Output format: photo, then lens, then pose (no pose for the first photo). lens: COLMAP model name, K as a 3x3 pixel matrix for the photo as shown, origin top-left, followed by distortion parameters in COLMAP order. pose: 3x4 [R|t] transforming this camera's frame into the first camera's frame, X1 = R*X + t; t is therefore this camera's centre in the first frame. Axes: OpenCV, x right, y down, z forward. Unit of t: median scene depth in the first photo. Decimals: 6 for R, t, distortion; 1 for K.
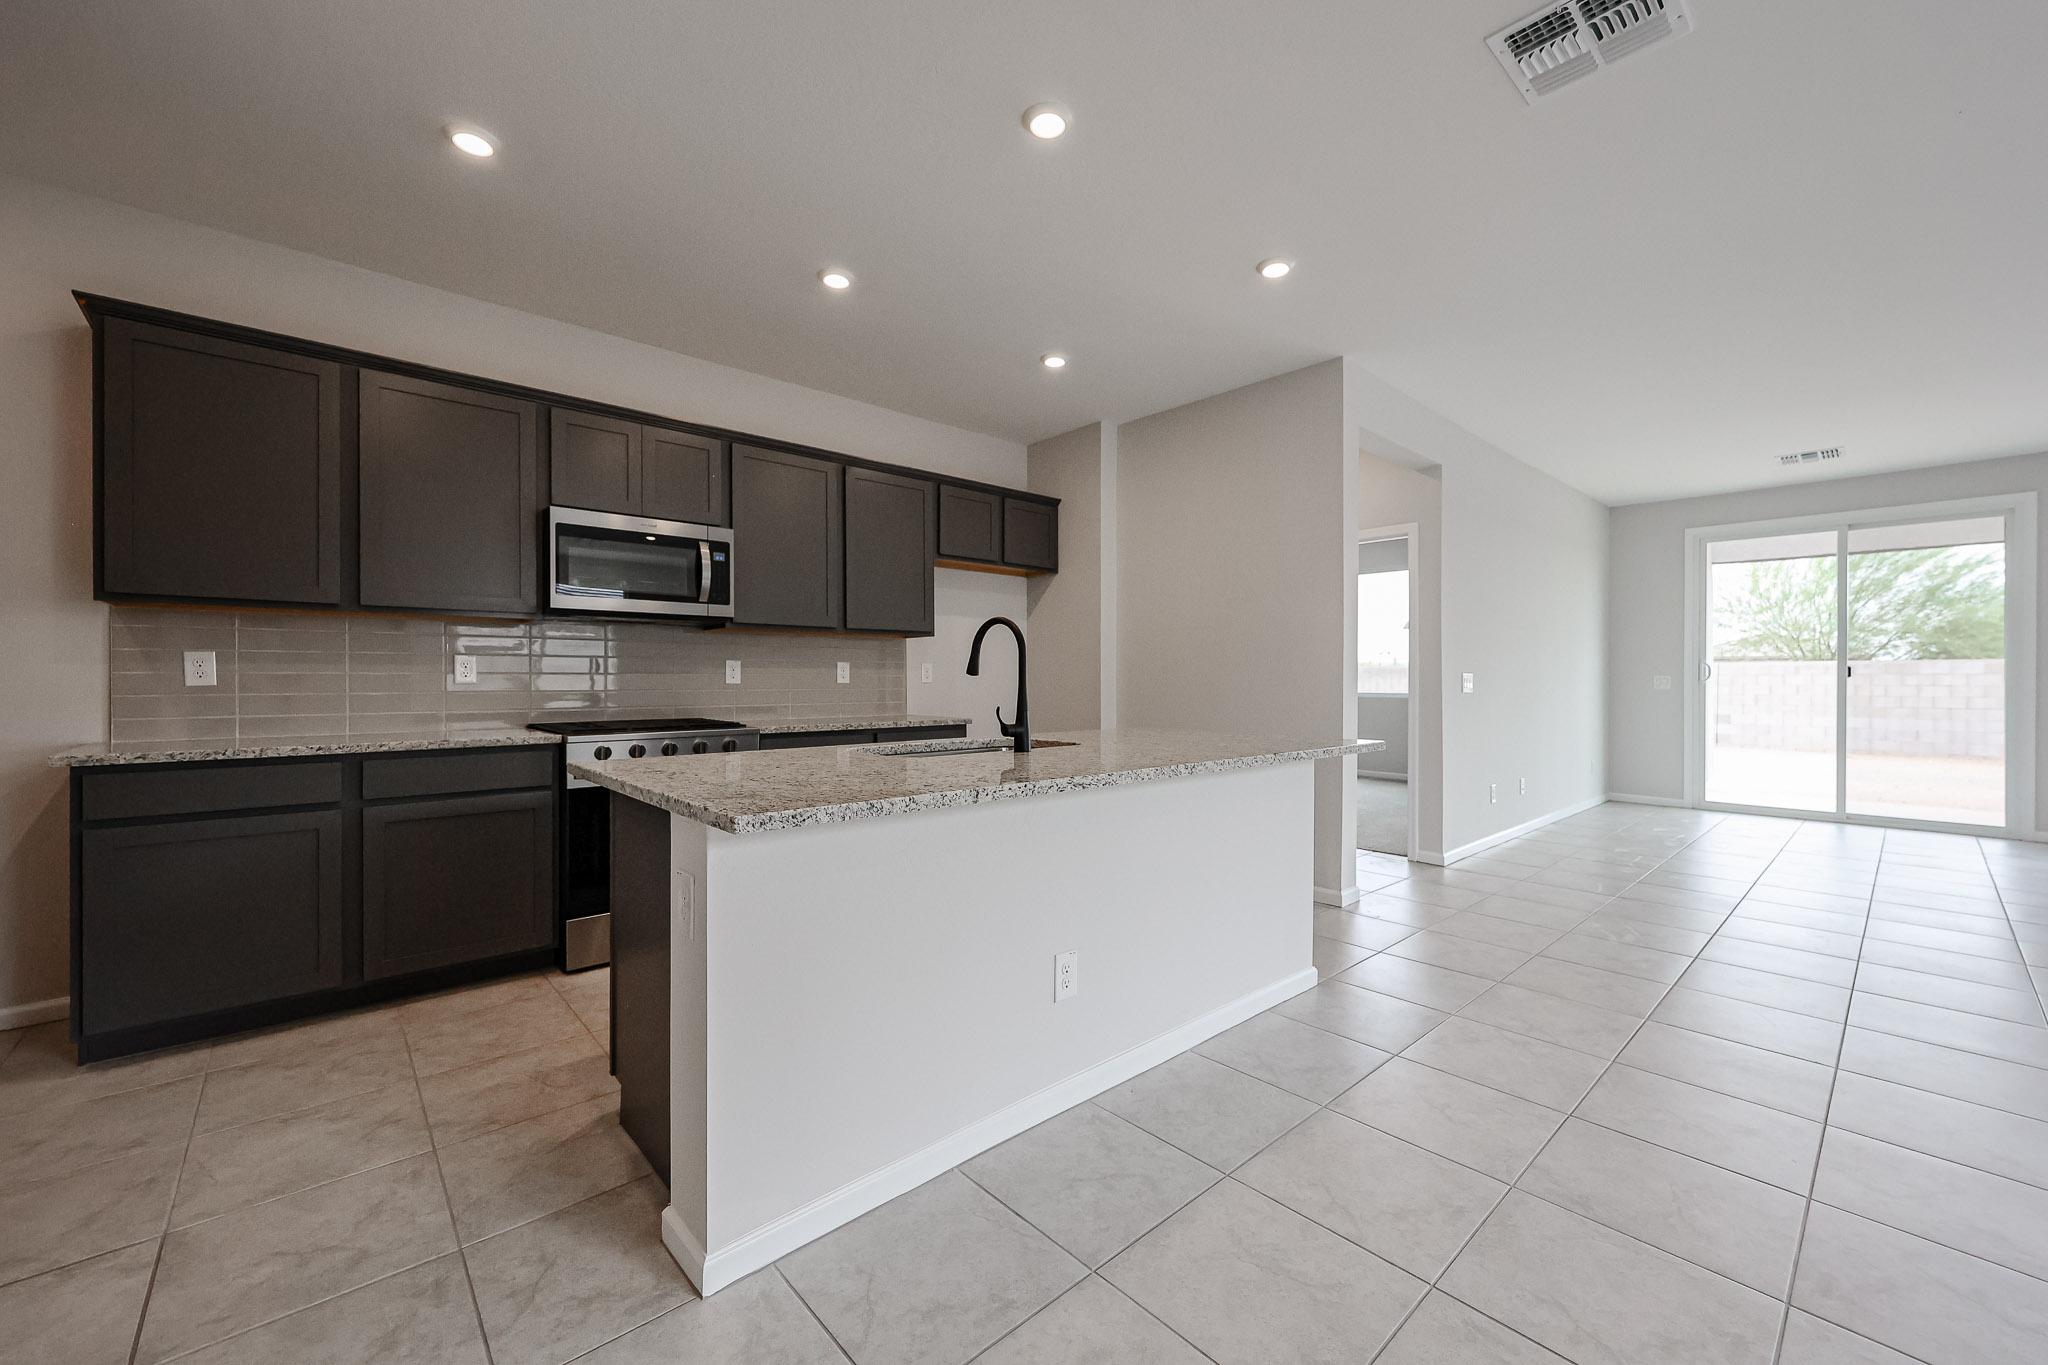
lens RADIAL K [[800.0, 0, 1024.0], [0, 800.0, 682.5], [0, 0, 1]] dist [0.000770, -0.000023]
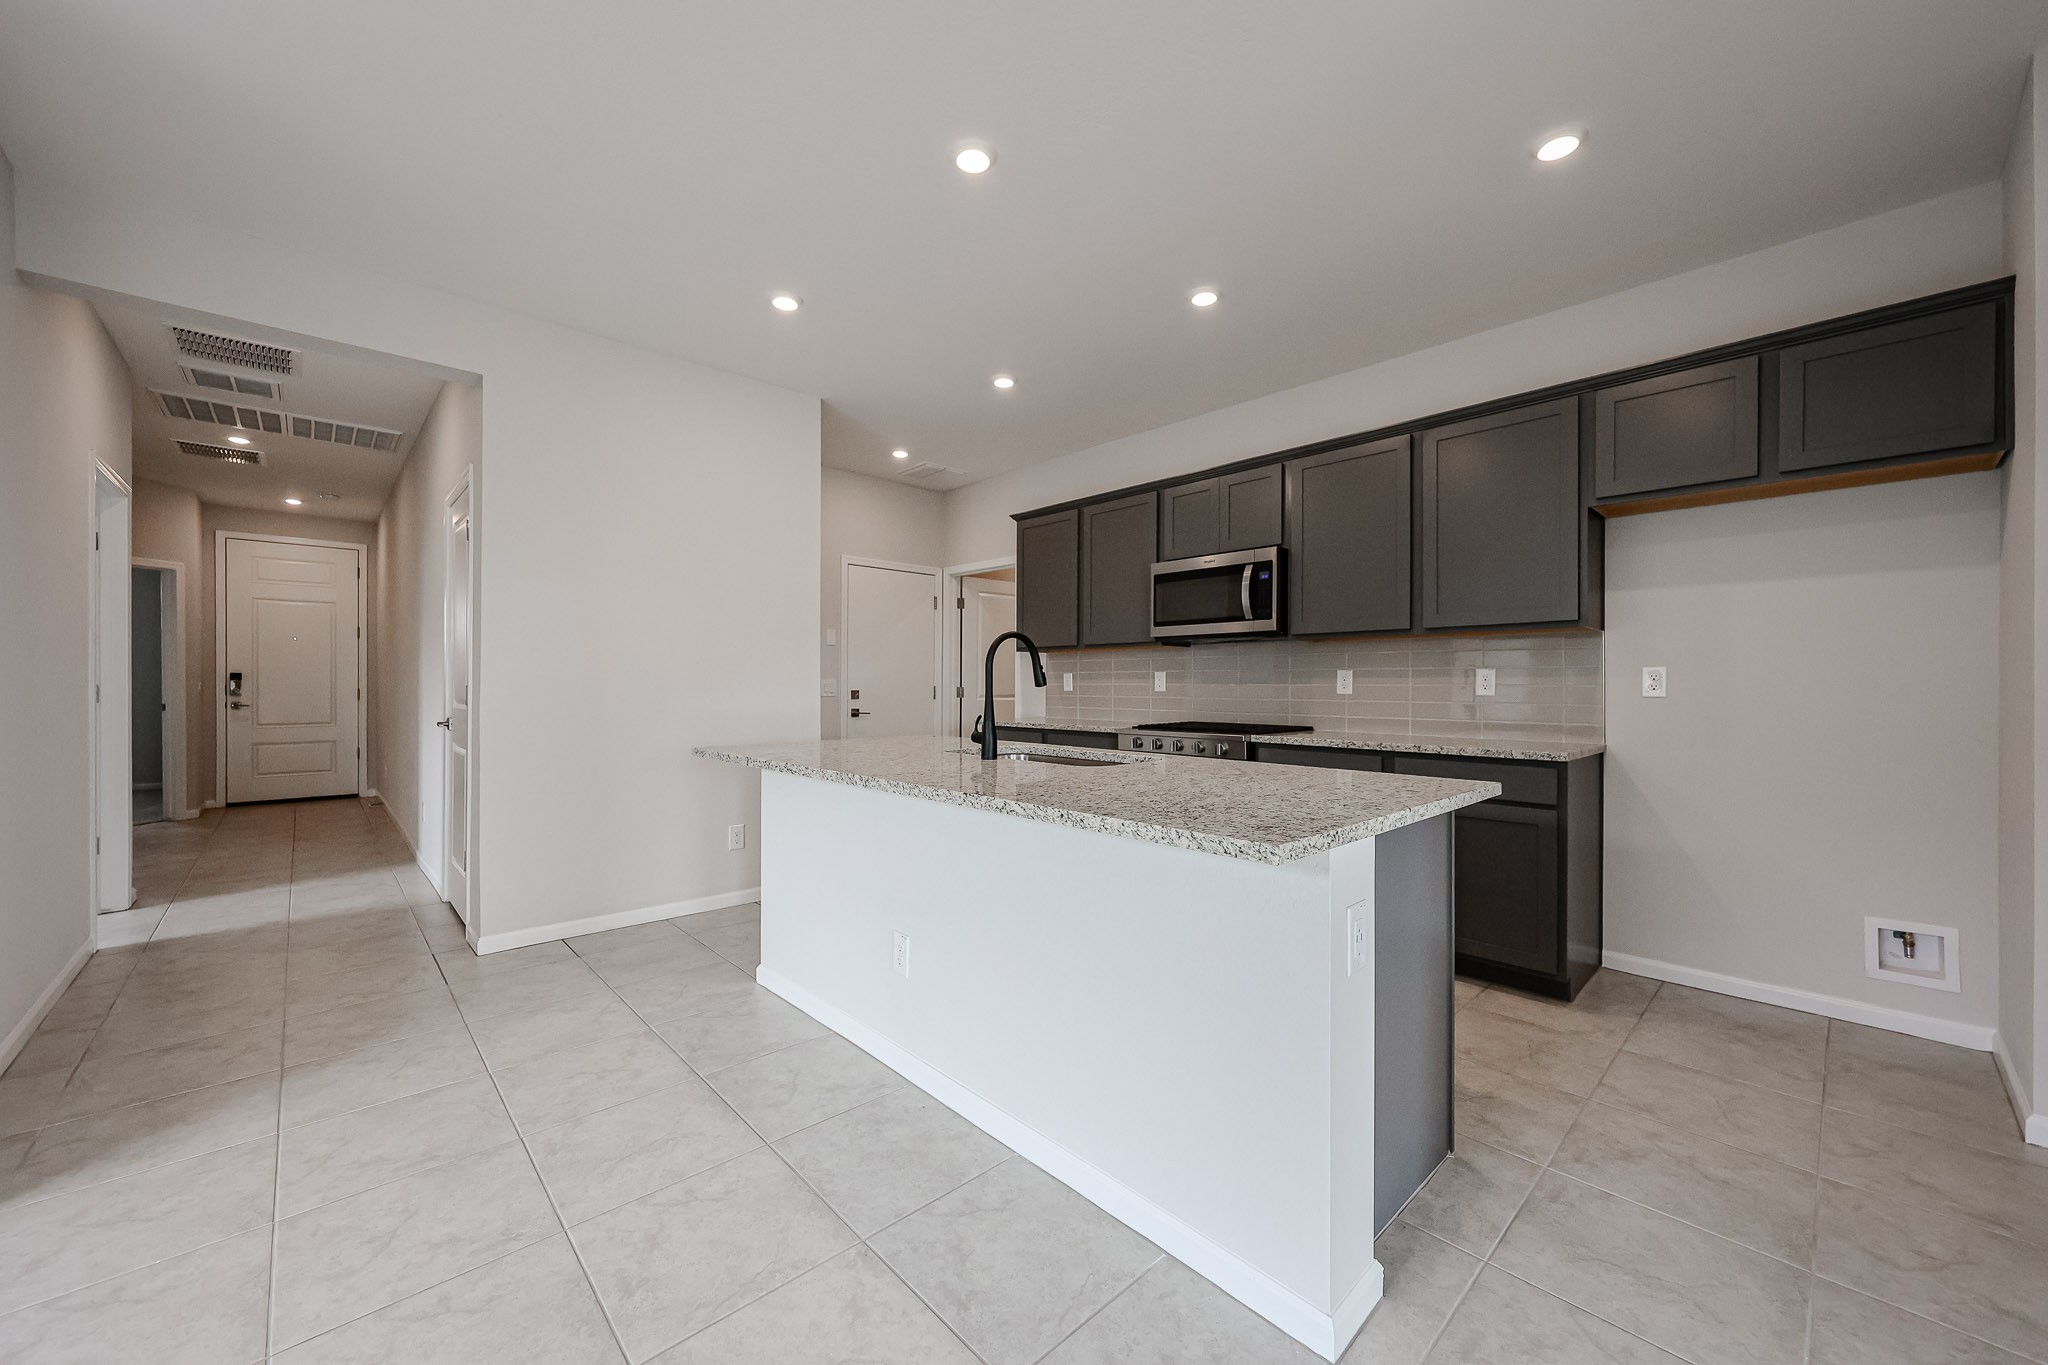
lens RADIAL K [[769.3, 0, 1015.5], [0, 769.3, 688.8], [0, 0, 1]] dist [-0.000113, 0.000067]
pose [[0.015490, 0.005145, -0.999867, 0.657011], [-0.008856, 0.999948, 0.005009, -0.007295], [0.999841, 0.008777, 0.015535, 0.661998]]
